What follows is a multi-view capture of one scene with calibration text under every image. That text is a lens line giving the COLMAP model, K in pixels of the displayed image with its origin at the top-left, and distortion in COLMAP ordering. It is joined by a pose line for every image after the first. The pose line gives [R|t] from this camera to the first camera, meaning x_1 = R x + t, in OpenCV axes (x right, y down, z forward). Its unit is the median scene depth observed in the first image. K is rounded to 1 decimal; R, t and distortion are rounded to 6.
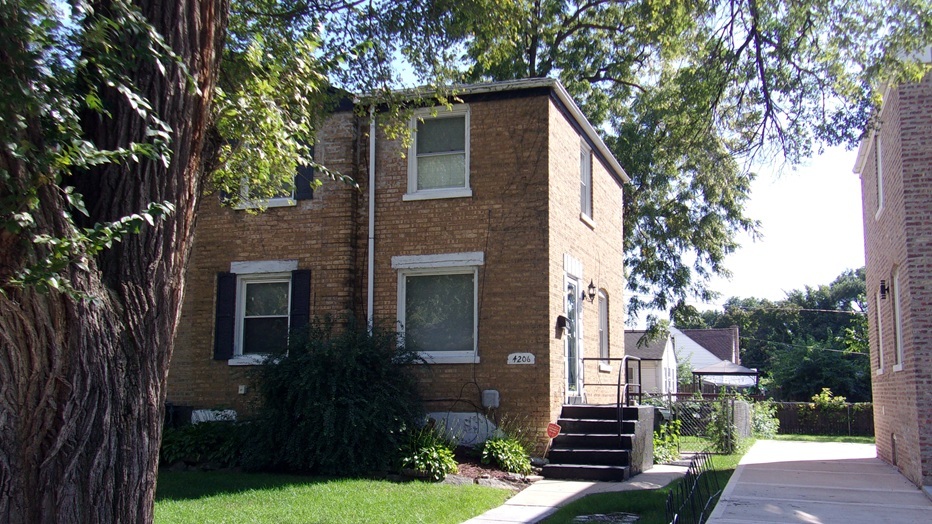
lens RADIAL K [[972.3, 0, 465.1], [0, 972.3, 262.6], [0, 0, 1]] dist [0.023992, 0.000000]
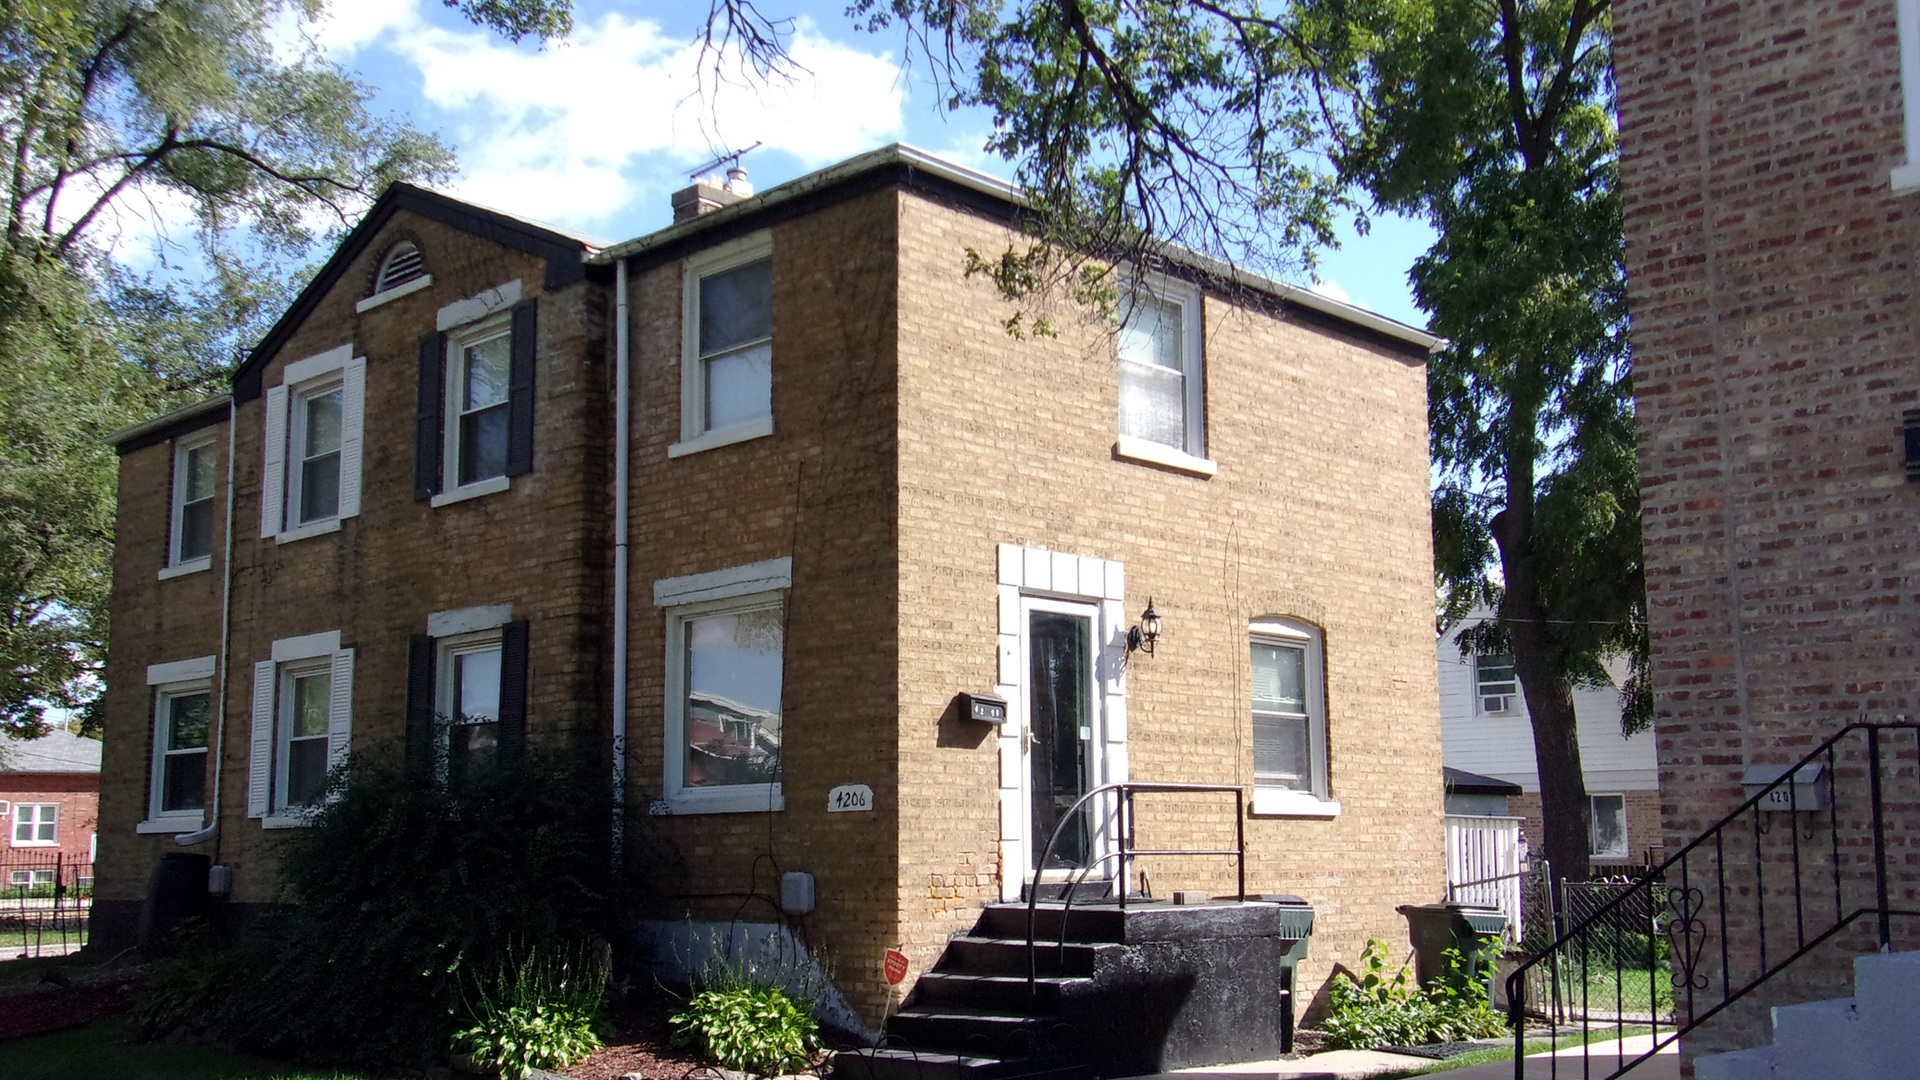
lens RADIAL K [[2003.0, 0, 959.4], [0, 2003.0, 540.2], [0, 0, 1]] dist [0.023992, 0.000000]
pose [[0.901528, -0.080595, -0.425149, 0.474959], [0.071993, 0.996745, -0.036289, 0.019780], [0.426689, 0.002108, 0.904396, 0.210497]]
